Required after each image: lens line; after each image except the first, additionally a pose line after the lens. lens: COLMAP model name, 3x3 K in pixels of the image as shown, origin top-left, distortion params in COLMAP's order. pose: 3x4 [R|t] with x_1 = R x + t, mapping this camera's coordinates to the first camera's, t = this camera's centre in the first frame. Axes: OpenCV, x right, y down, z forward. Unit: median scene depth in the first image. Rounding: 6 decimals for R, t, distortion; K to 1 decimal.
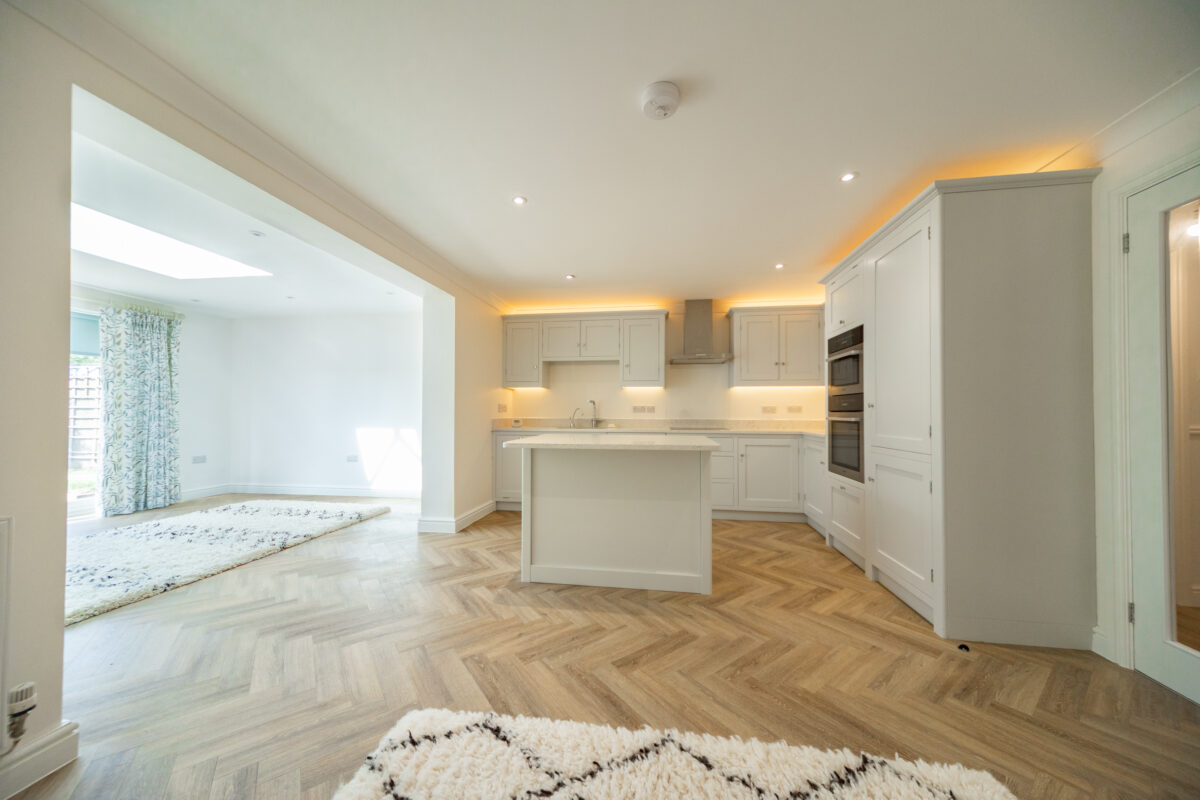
lens RADIAL K [[405.2, 0, 600.3], [0, 405.2, 407.4], [0, 0, 1]] dist [0.001447, 0.000190]
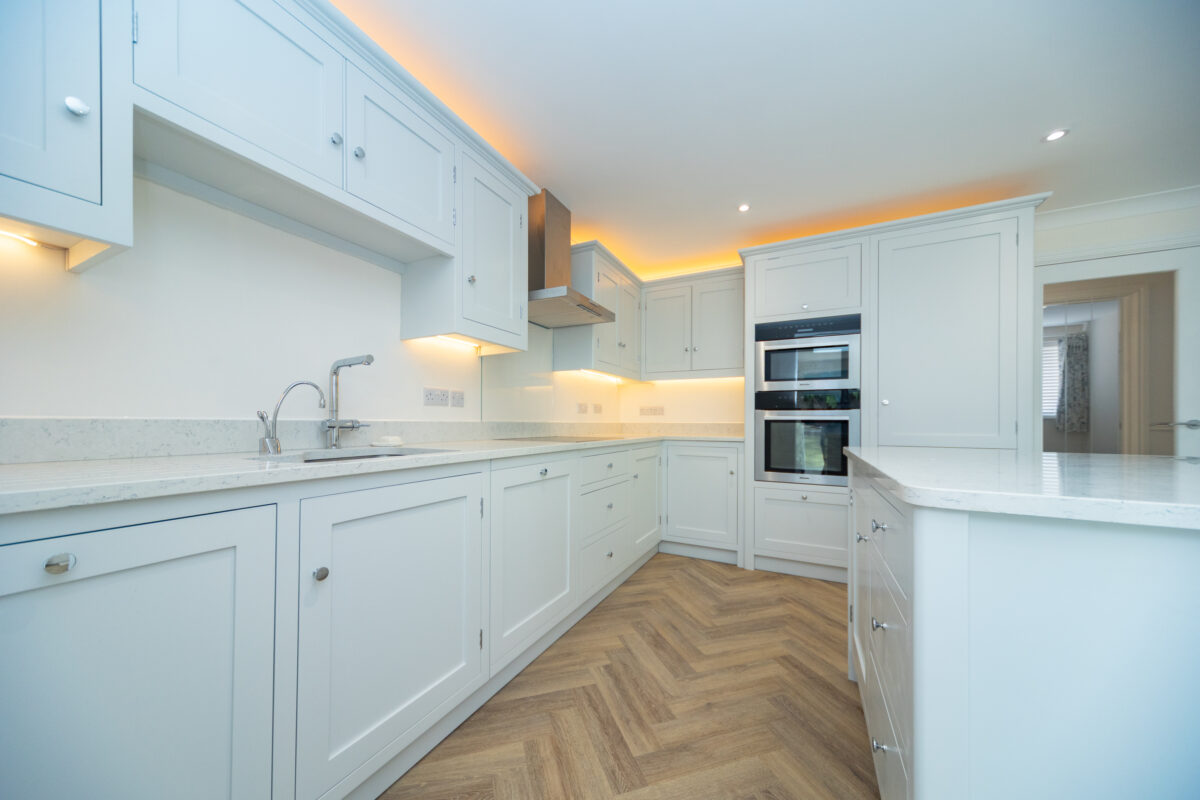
lens RADIAL K [[408.0, 0, 597.8], [0, 408.0, 419.6], [0, 0, 1]] dist [0.000536, 0.000048]
pose [[0.320925, 0.007176, 0.947078, -0.278429], [-0.011921, 0.999923, -0.003537, 0.031447], [-0.947030, -0.010155, 0.320985, 0.849625]]
